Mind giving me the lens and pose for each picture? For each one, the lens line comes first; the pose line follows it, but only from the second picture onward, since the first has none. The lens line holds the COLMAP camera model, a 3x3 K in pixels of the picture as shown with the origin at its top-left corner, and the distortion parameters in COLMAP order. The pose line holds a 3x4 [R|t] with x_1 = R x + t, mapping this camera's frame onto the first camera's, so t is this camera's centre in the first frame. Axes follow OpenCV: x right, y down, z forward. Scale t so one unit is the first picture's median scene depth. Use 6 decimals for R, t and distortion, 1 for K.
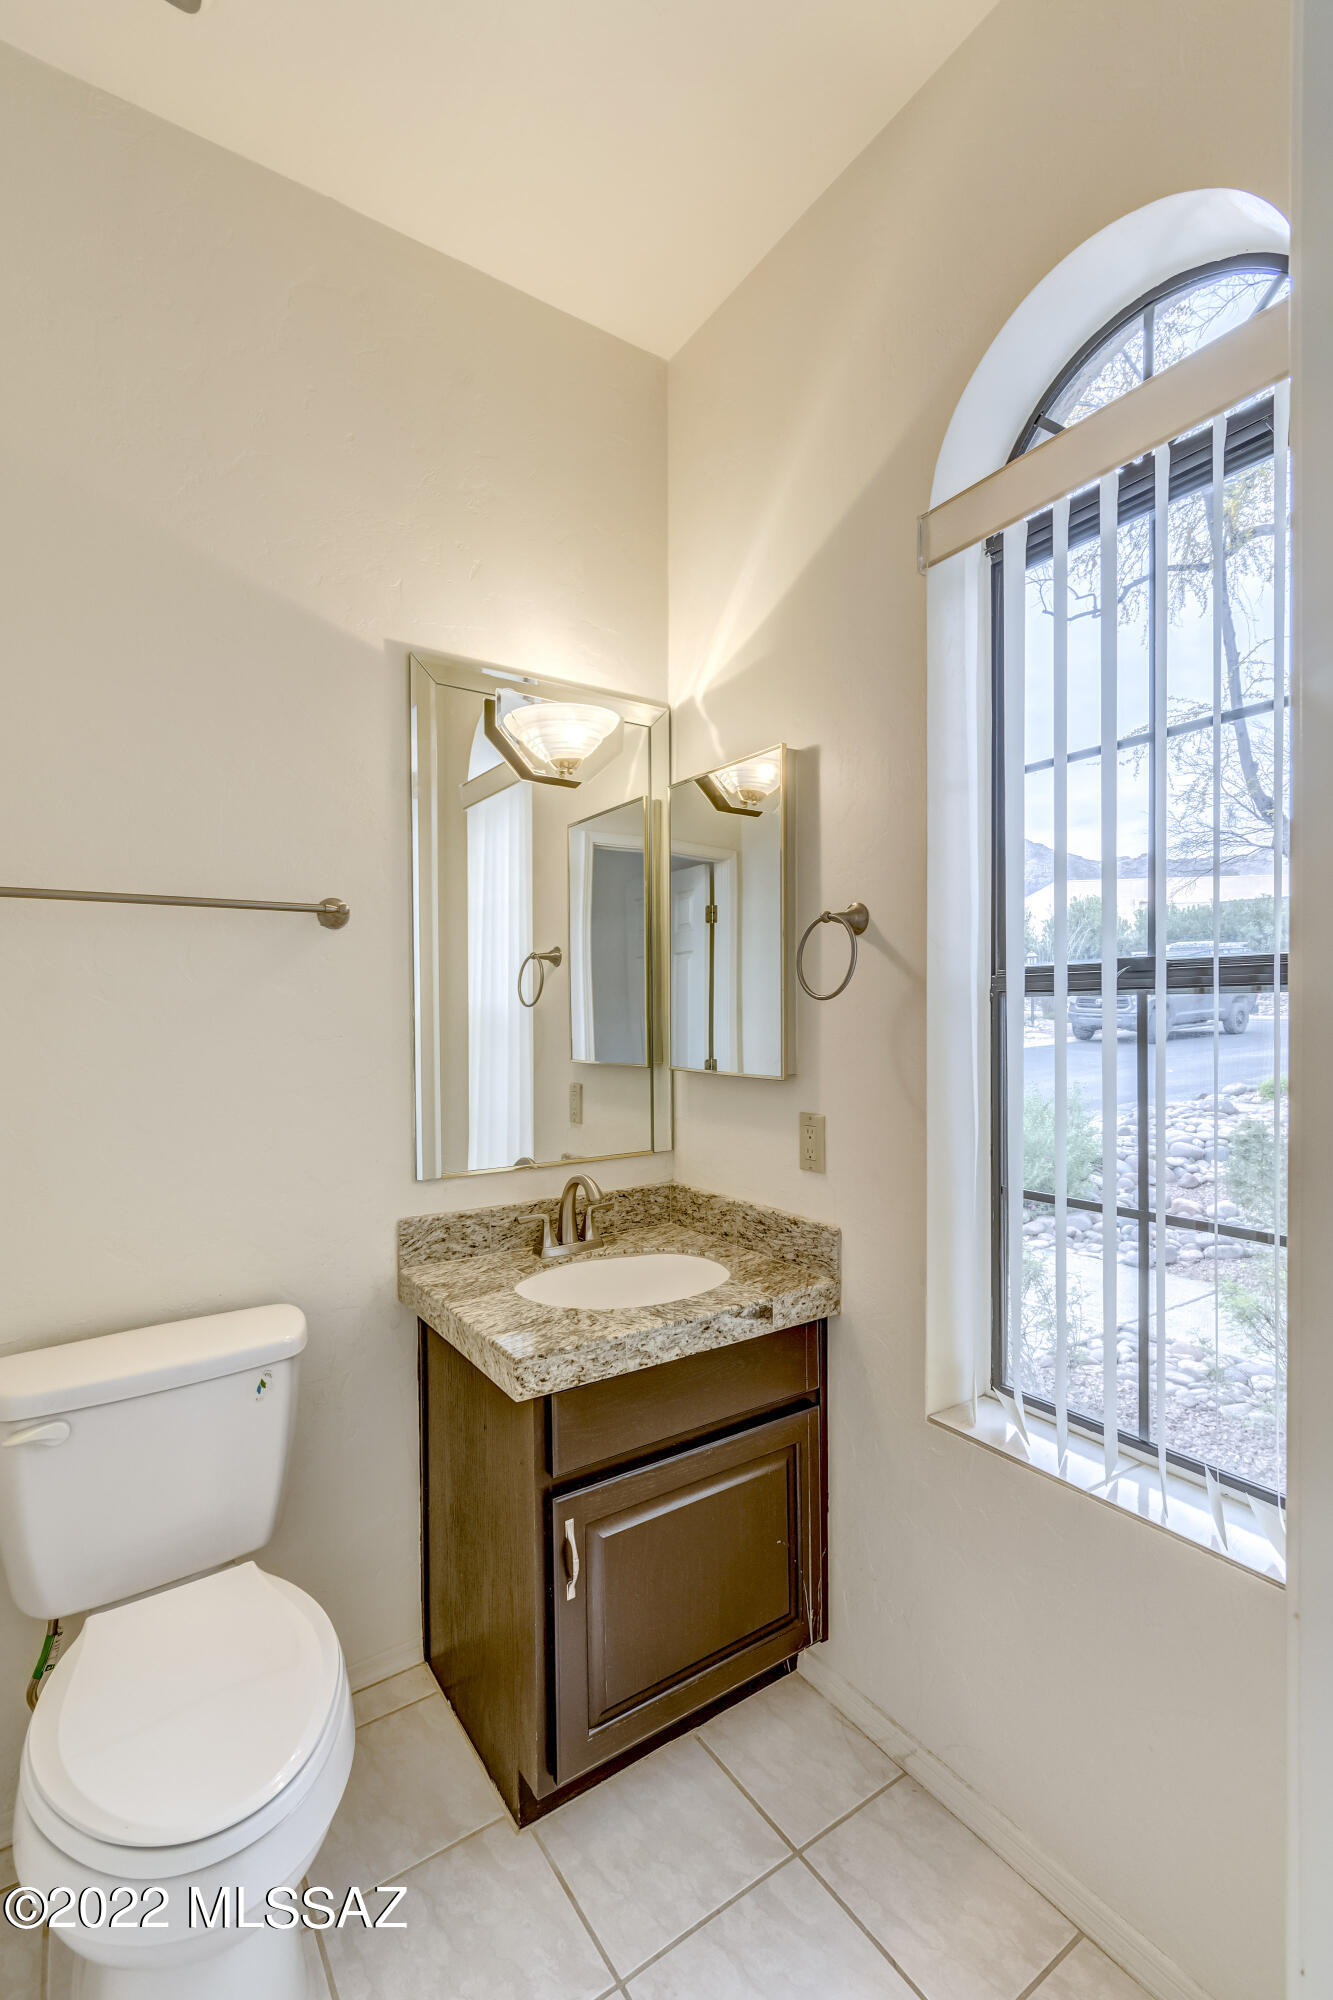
lens RADIAL K [[885.5, 0, 665.6], [0, 885.5, 992.2], [0, 0, 1]] dist [0.000219, 0.000558]
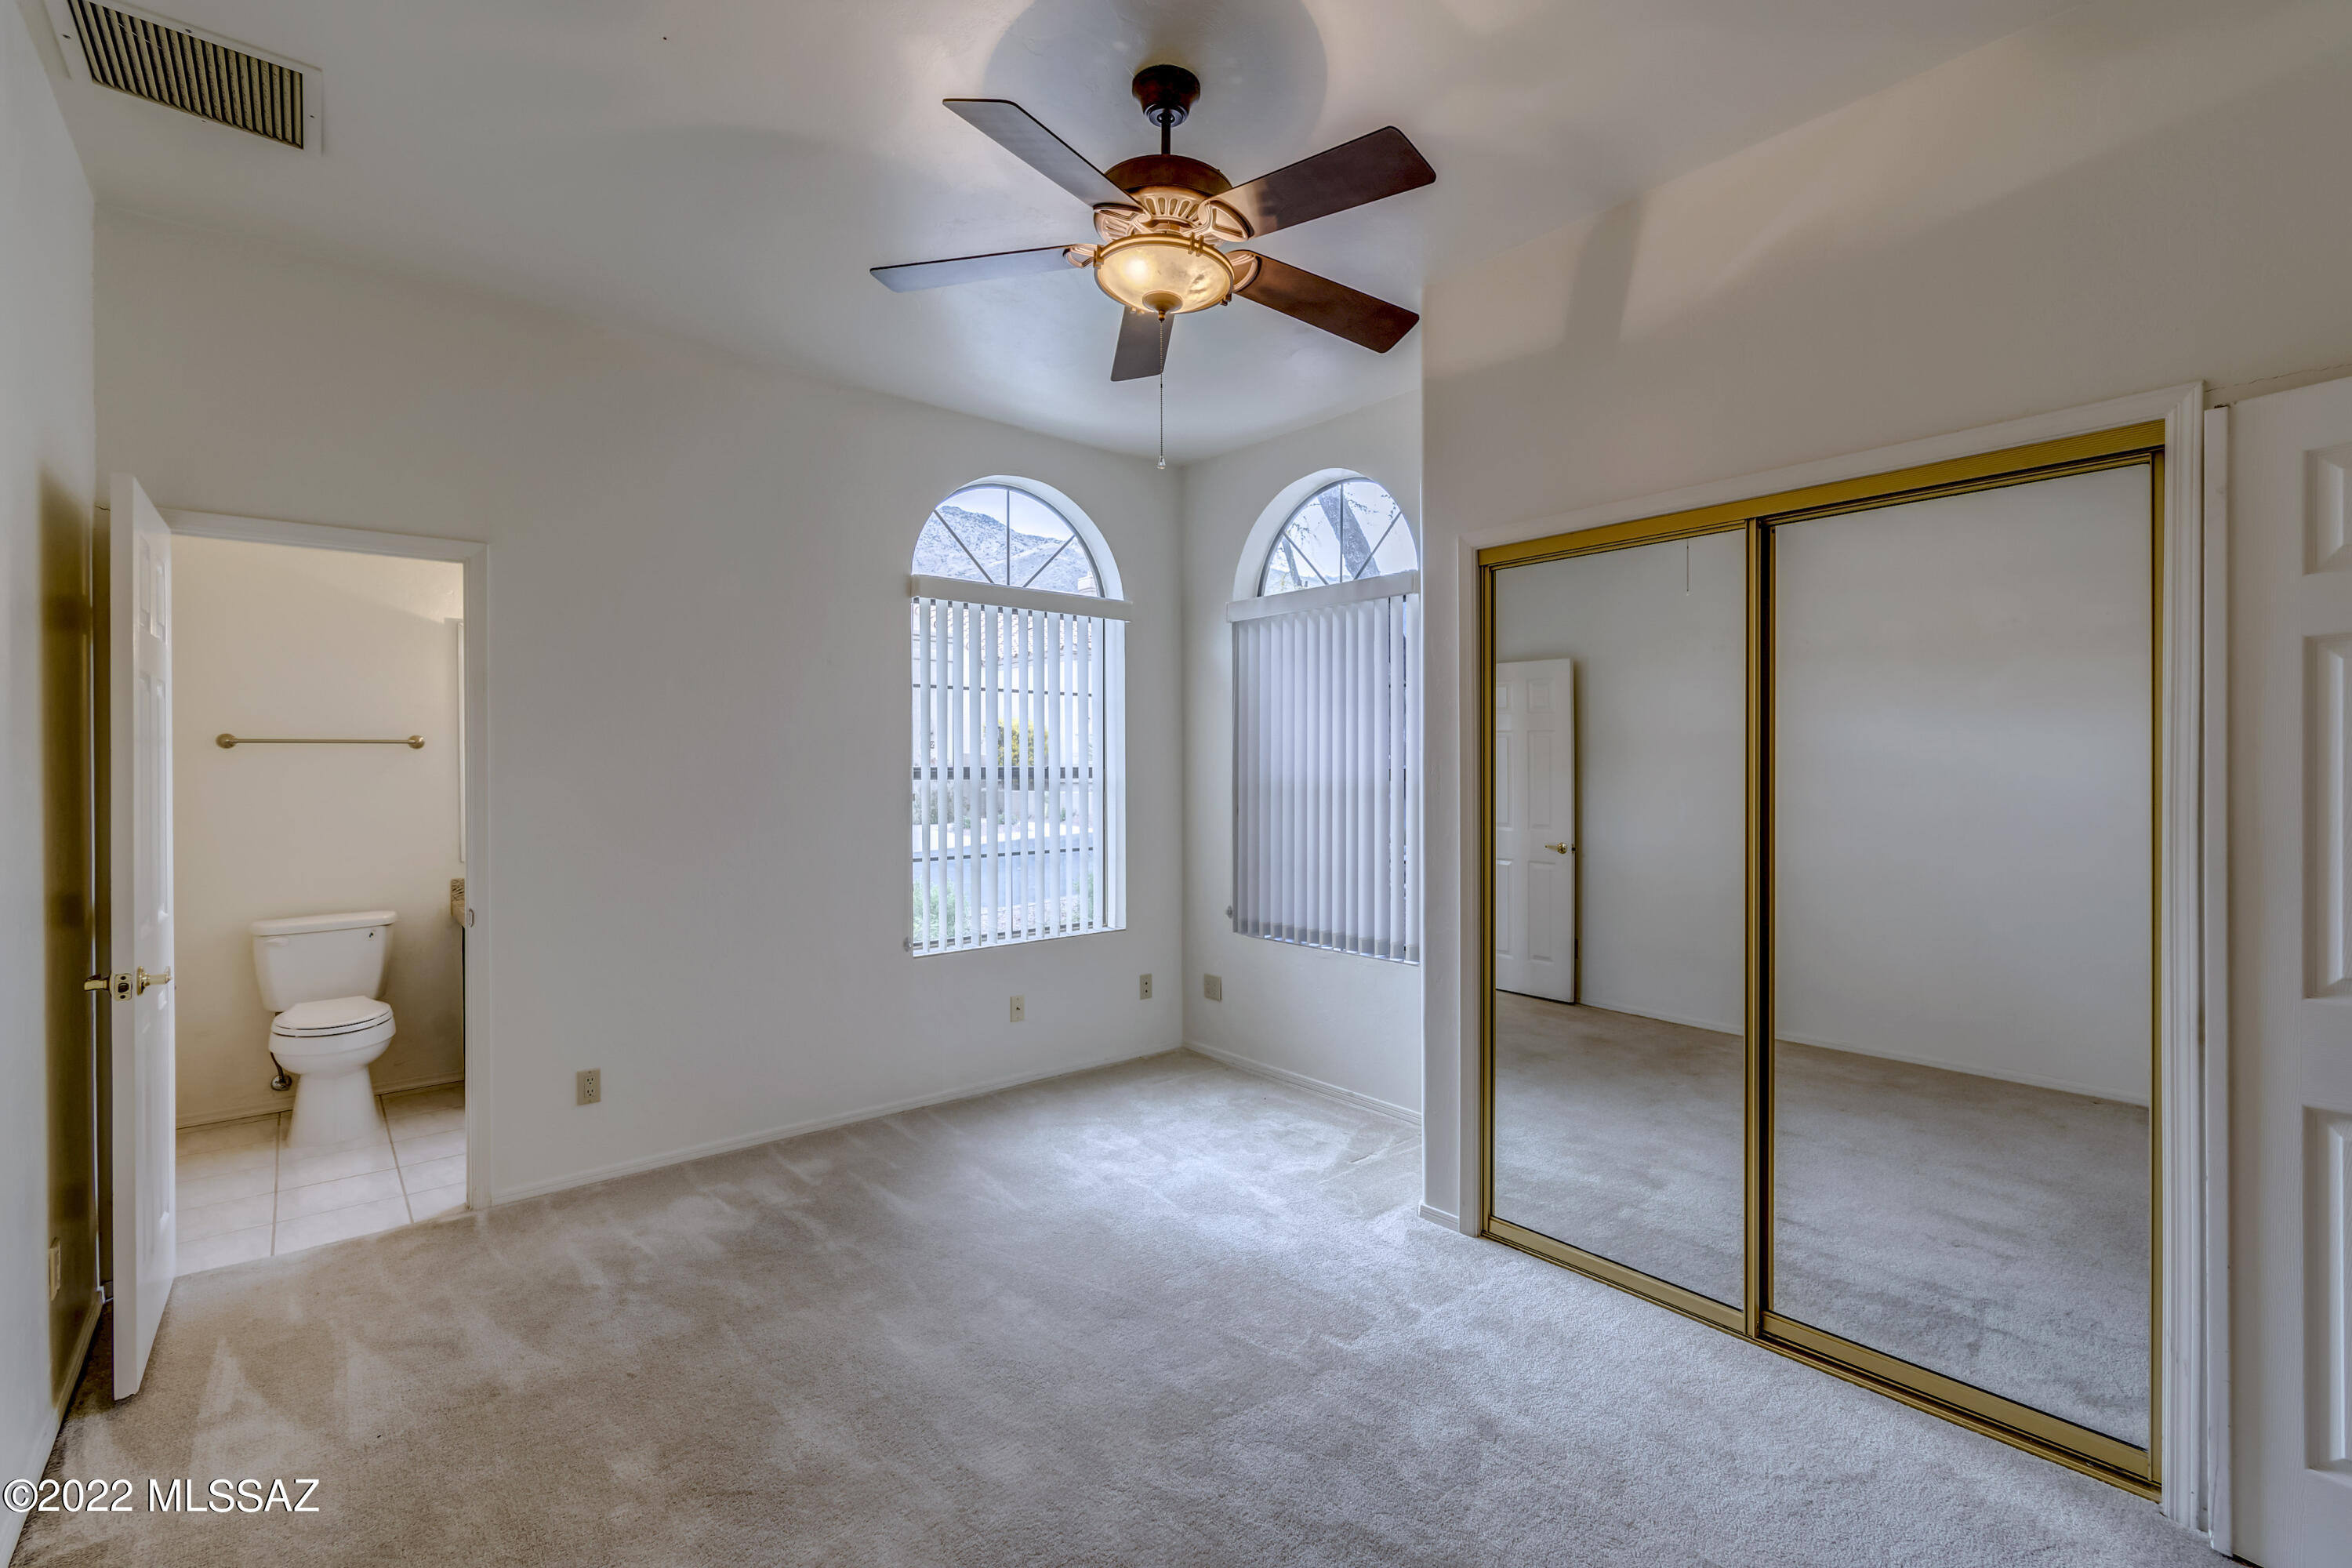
lens RADIAL K [[1041.3, 0, 1177.6], [0, 1041.3, 788.1], [0, 0, 1]] dist [0.000219, 0.000558]
pose [[0.995953, 0.002432, 0.089840, 1.342715], [-0.002667, 0.999993, 0.002489, 0.014984], [-0.089833, -0.002719, 0.995953, -1.854092]]
